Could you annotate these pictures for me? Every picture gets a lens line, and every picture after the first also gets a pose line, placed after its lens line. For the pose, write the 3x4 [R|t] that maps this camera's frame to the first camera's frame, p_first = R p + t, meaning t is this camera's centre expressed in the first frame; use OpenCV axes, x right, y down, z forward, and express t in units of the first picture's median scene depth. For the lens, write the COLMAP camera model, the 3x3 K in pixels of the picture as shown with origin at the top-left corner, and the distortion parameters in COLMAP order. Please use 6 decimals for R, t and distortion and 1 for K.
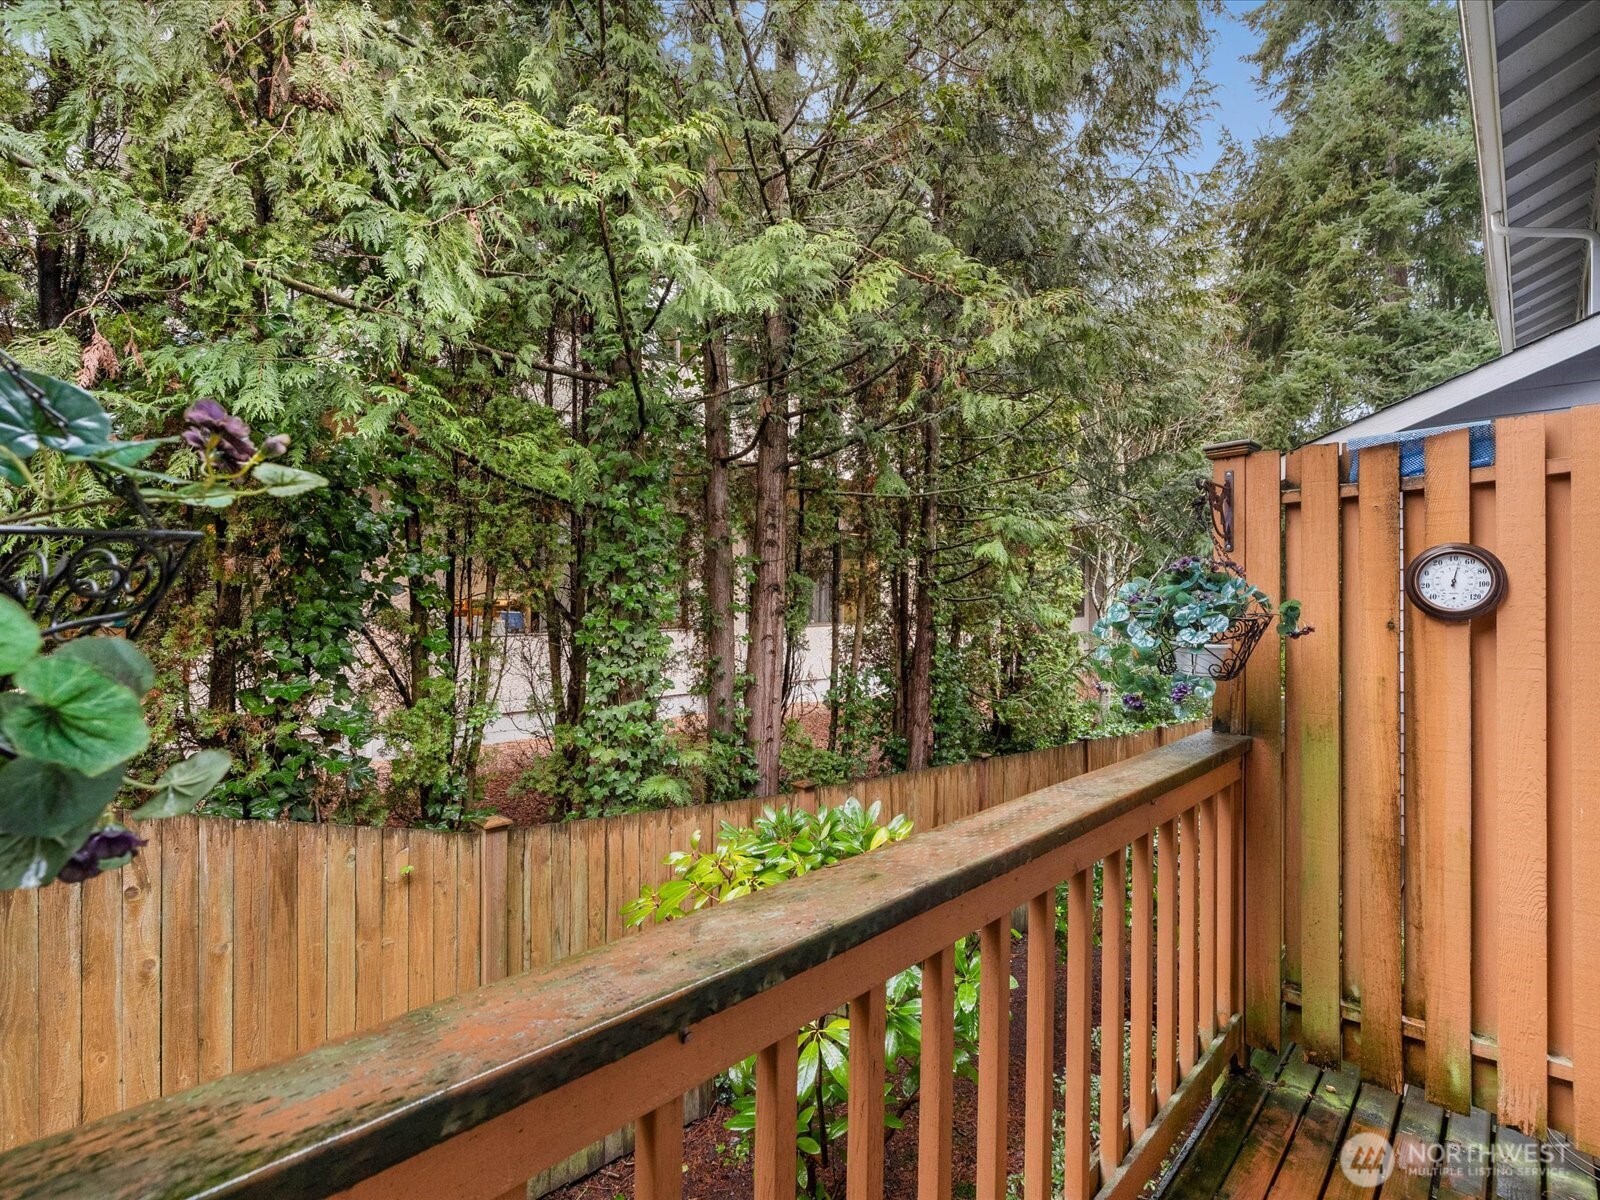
lens RADIAL K [[765.2, 0, 790.3], [0, 765.2, 601.7], [0, 0, 1]] dist [-0.003181, 0.000818]
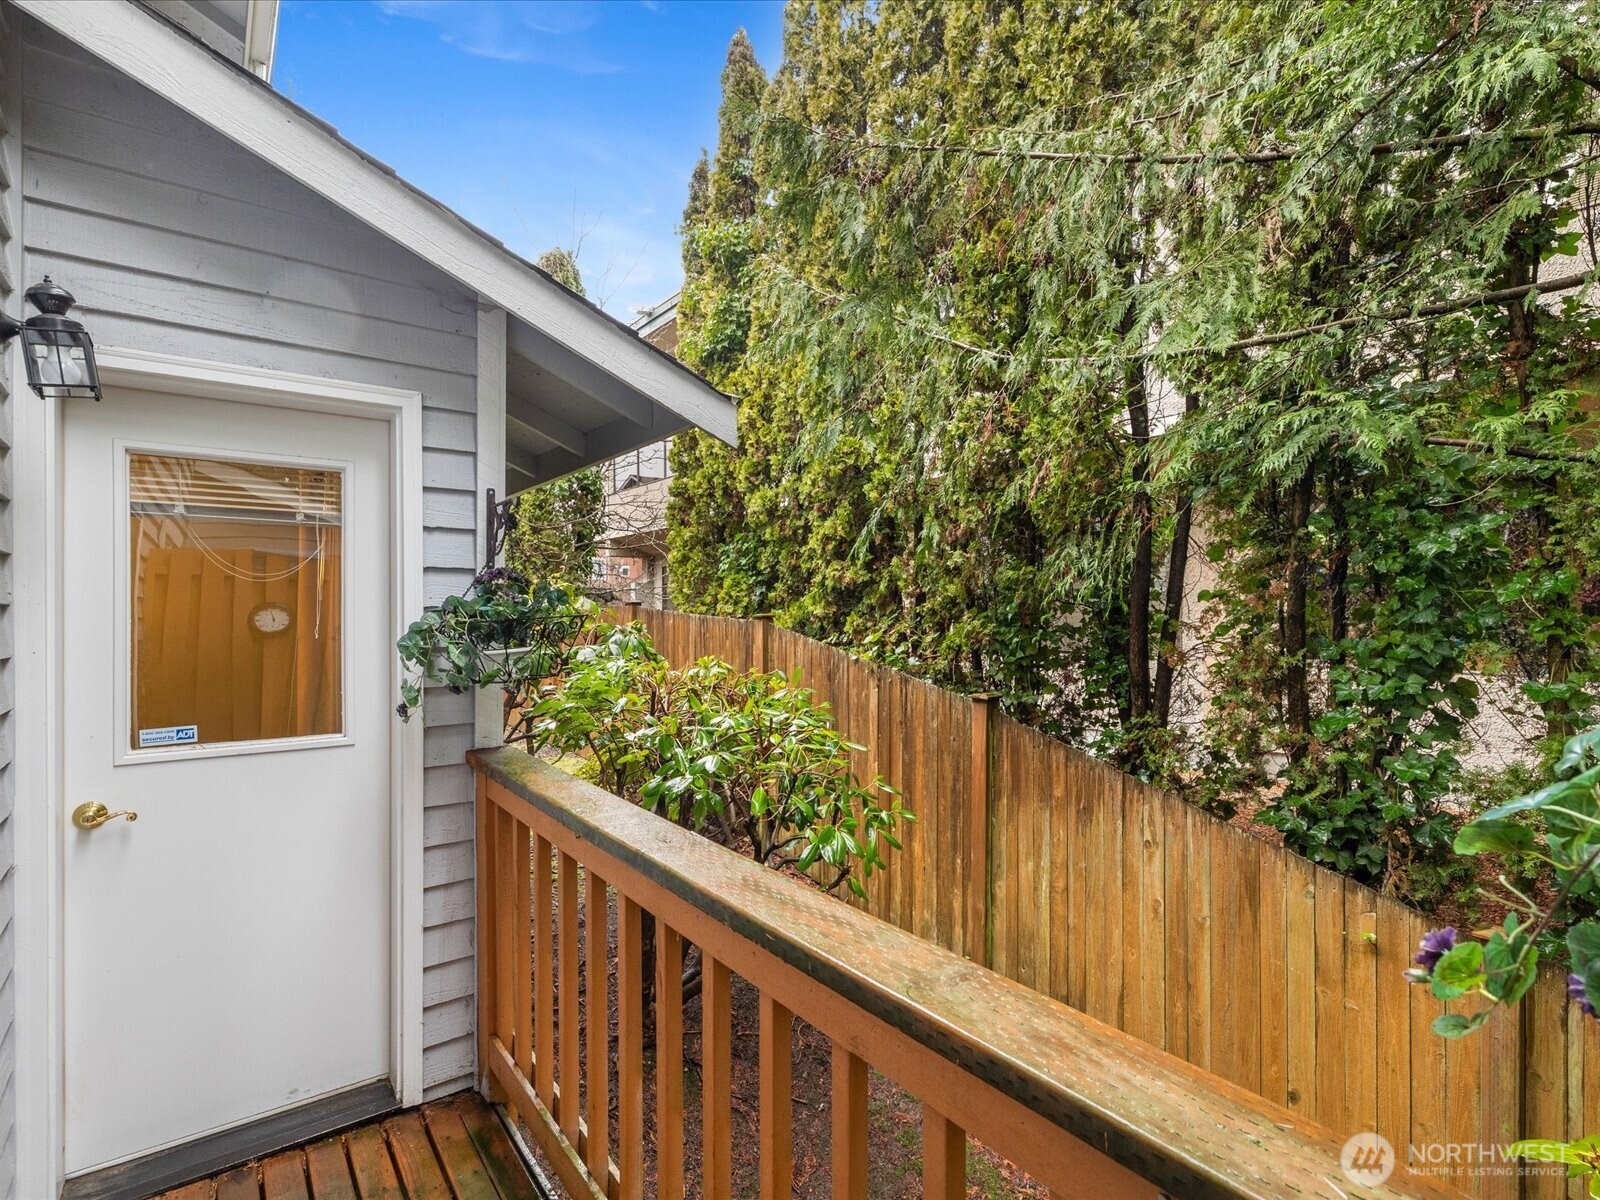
lens RADIAL K [[765.2, 0, 789.7], [0, 765.2, 604.6], [0, 0, 1]] dist [-0.003181, 0.000818]
pose [[-0.161392, -0.019206, -0.986704, 0.591231], [0.001222, 0.999806, -0.019661, -0.023419], [0.986890, -0.004379, -0.161337, 0.573170]]
